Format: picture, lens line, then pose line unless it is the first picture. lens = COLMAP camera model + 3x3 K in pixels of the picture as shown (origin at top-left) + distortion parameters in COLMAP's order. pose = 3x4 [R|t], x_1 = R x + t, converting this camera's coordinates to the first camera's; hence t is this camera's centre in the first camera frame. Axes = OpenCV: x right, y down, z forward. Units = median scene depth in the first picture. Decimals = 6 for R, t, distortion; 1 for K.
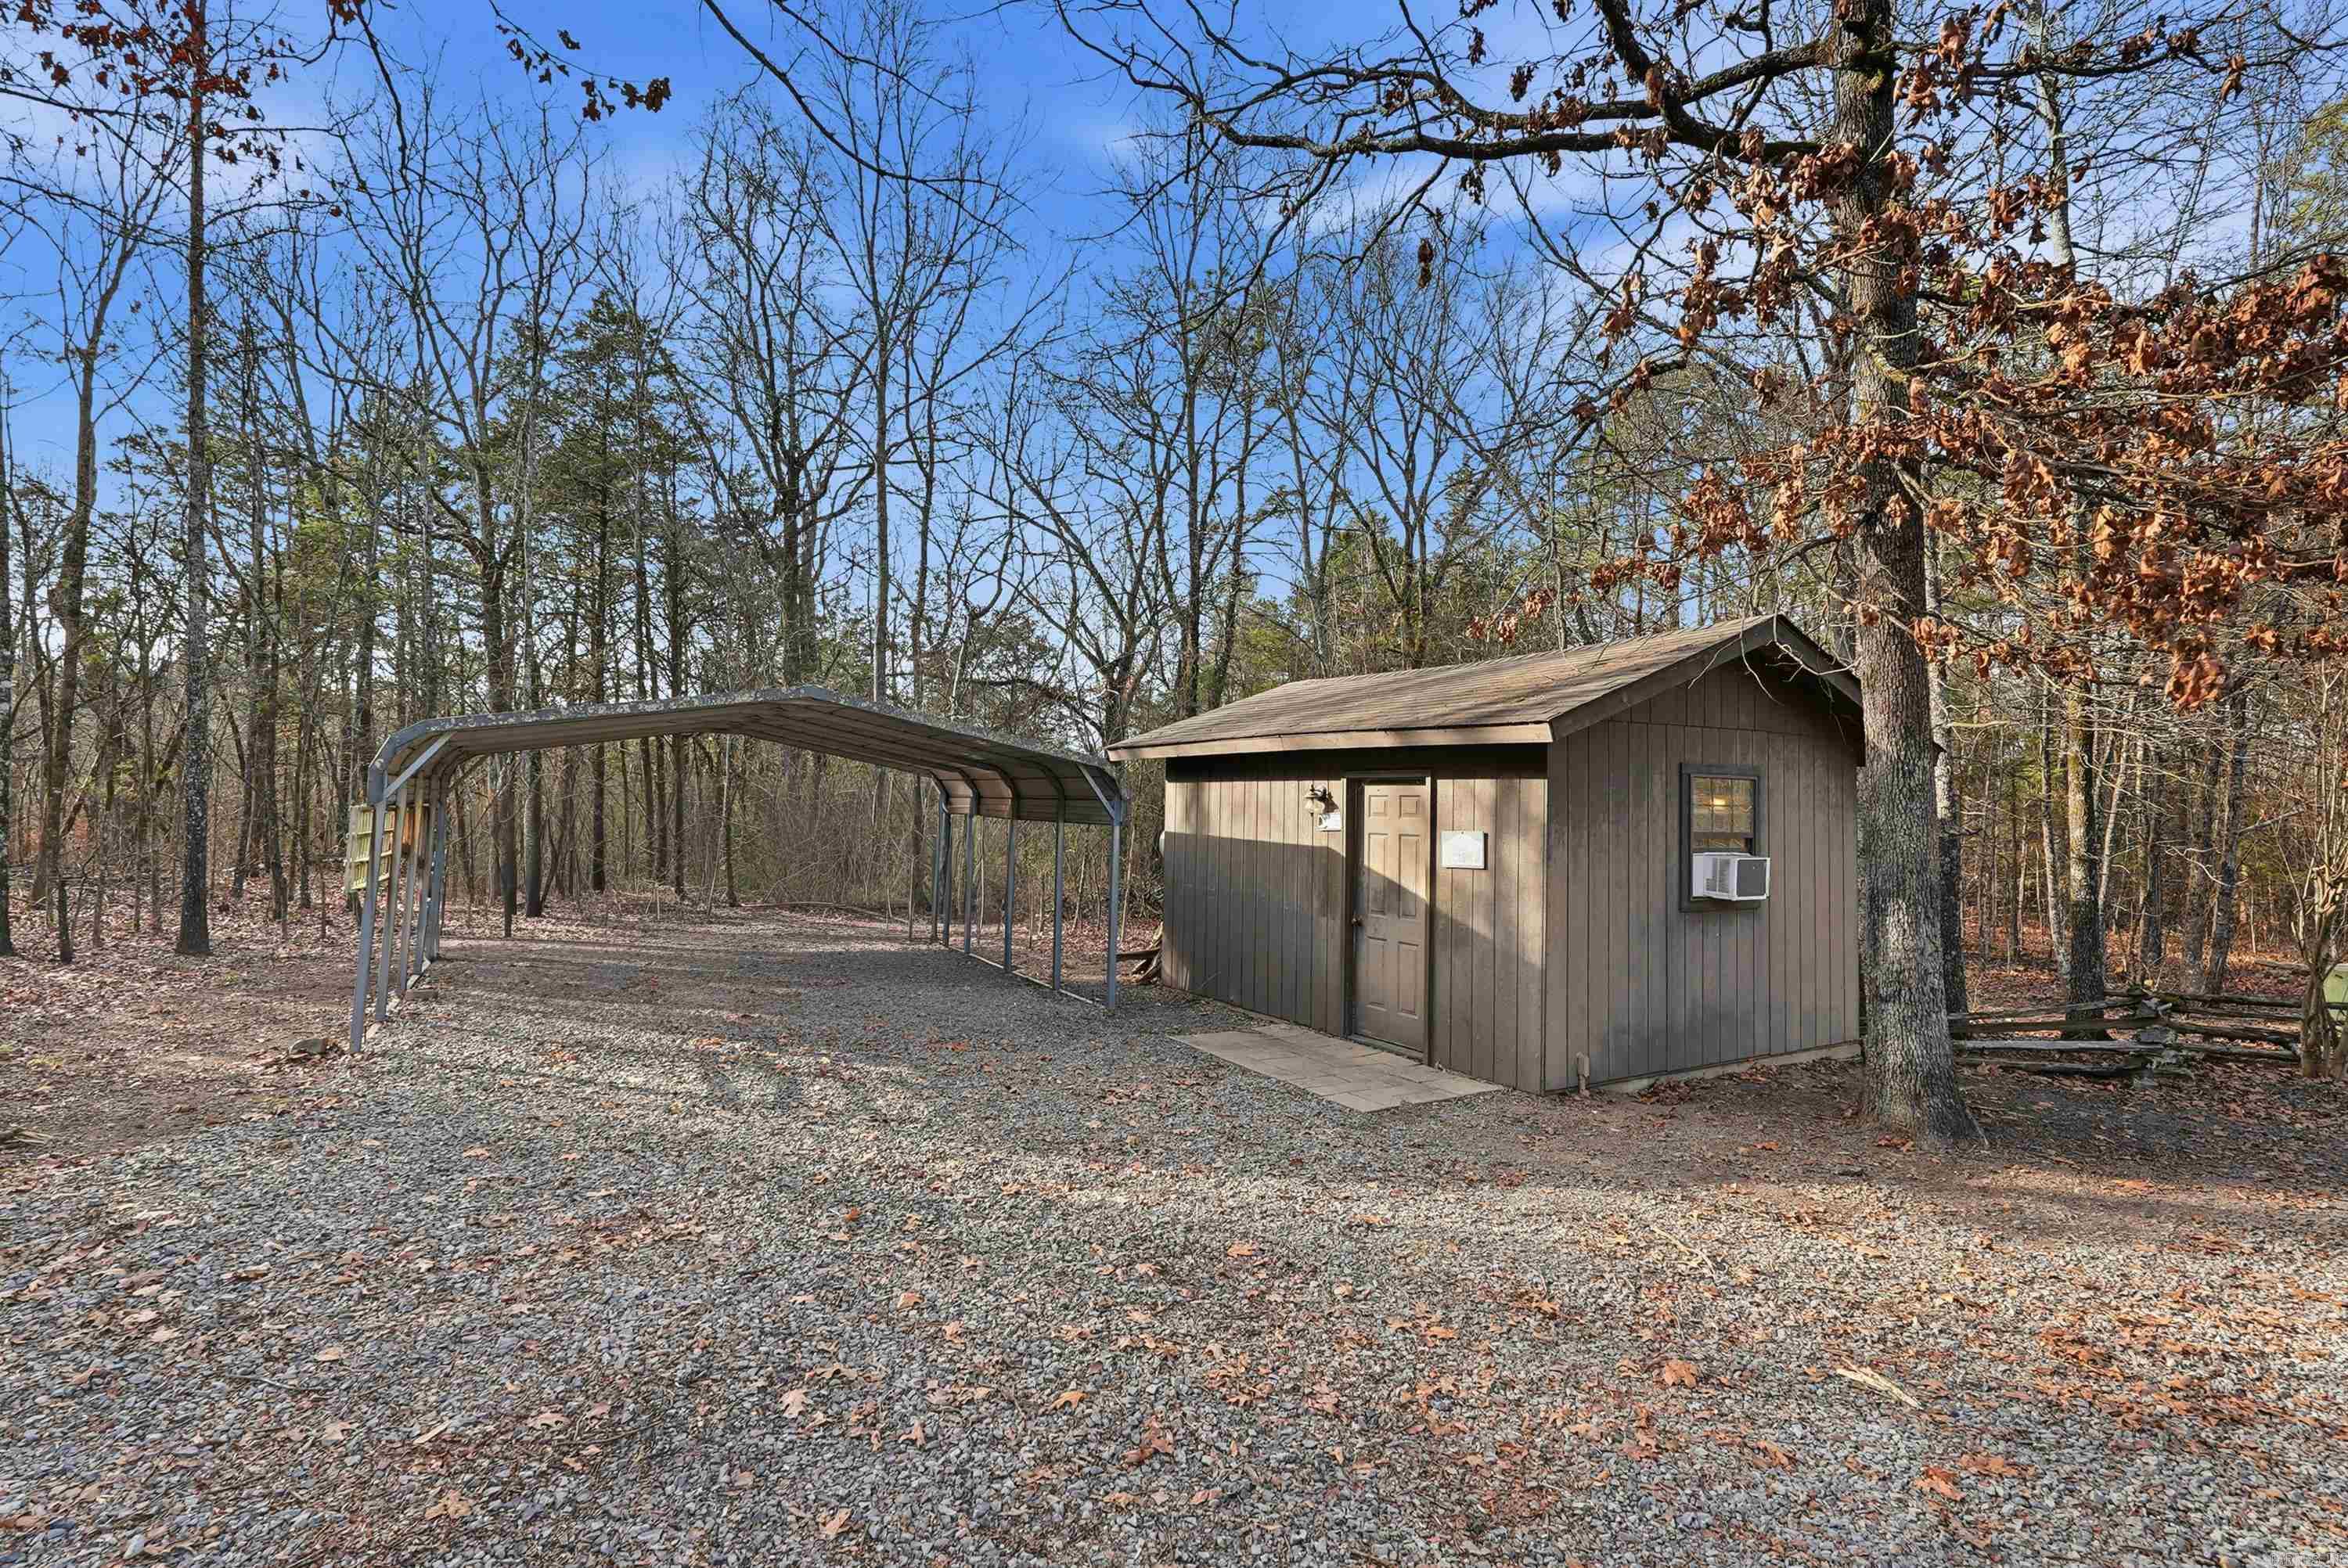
lens RADIAL K [[1076.3, 0, 1173.3], [0, 1076.3, 771.4], [0, 0, 1]] dist [0.000213, 0.000298]
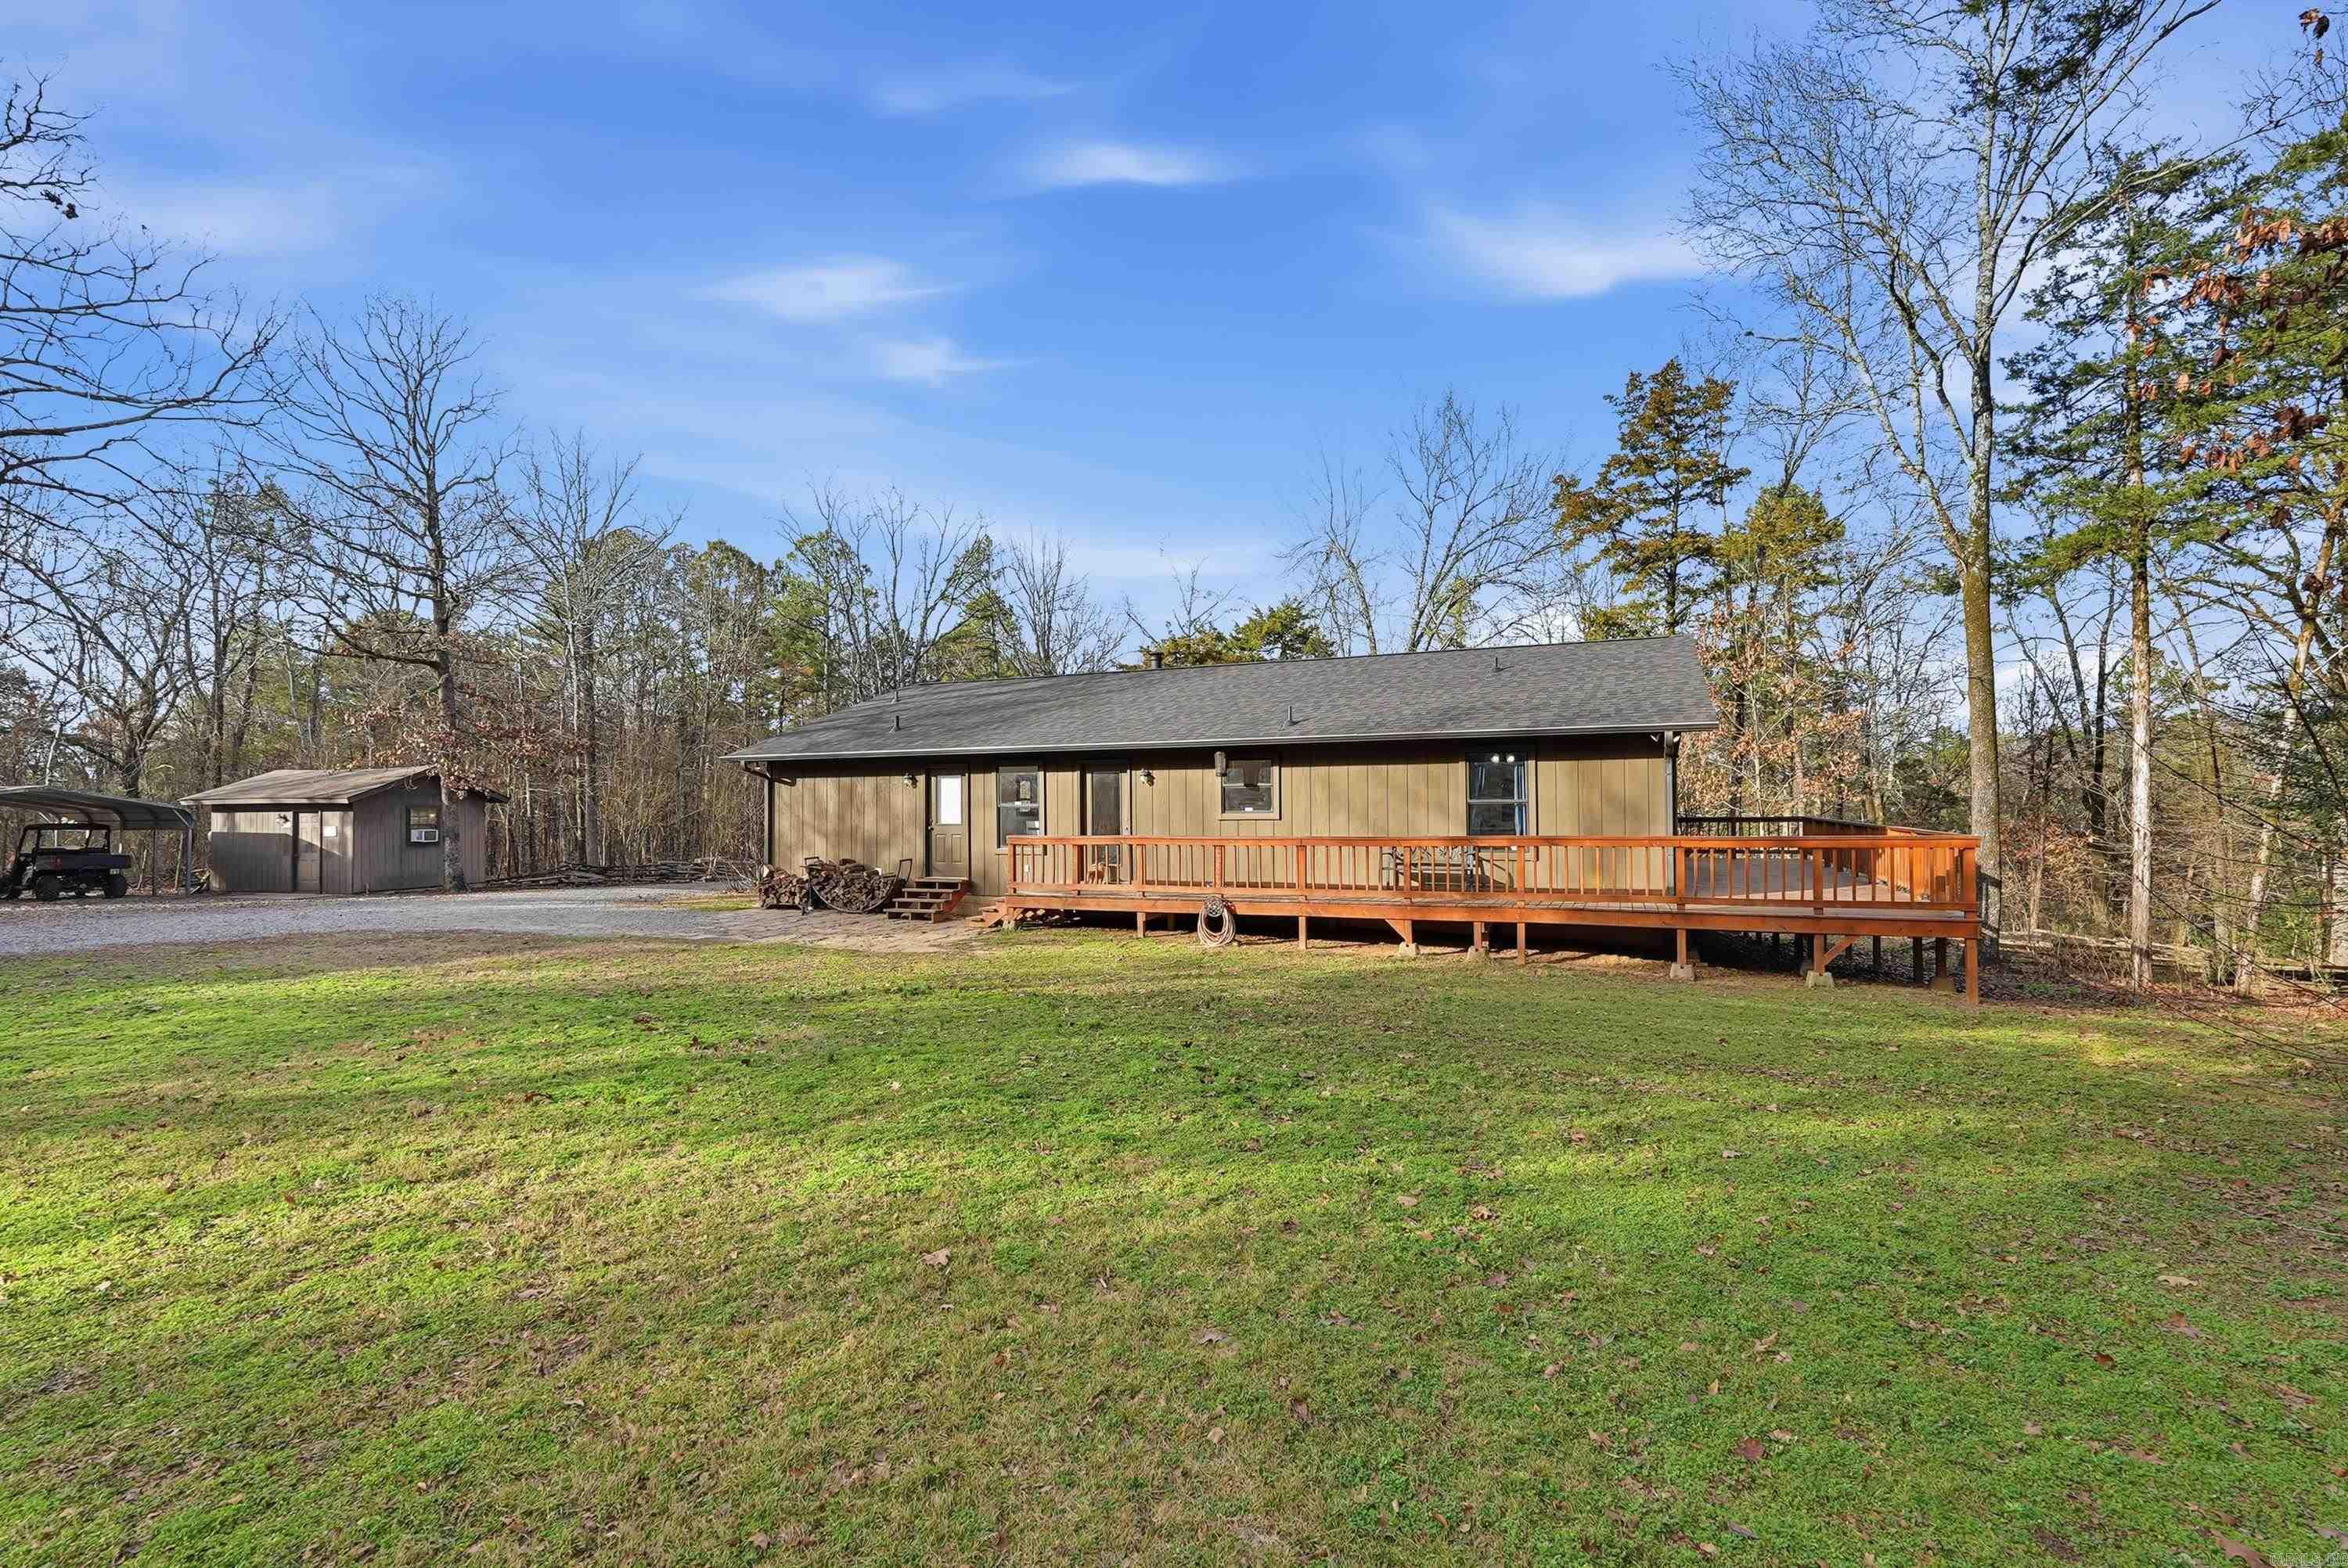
lens RADIAL K [[1076.3, 0, 1169.1], [0, 1076.3, 777.7], [0, 0, 1]] dist [0.000213, 0.000298]
pose [[0.728964, 0.001421, 0.684550, -0.134822], [0.008748, 0.999897, -0.011391, -0.034974], [-0.684496, 0.014292, 0.728876, -3.142210]]
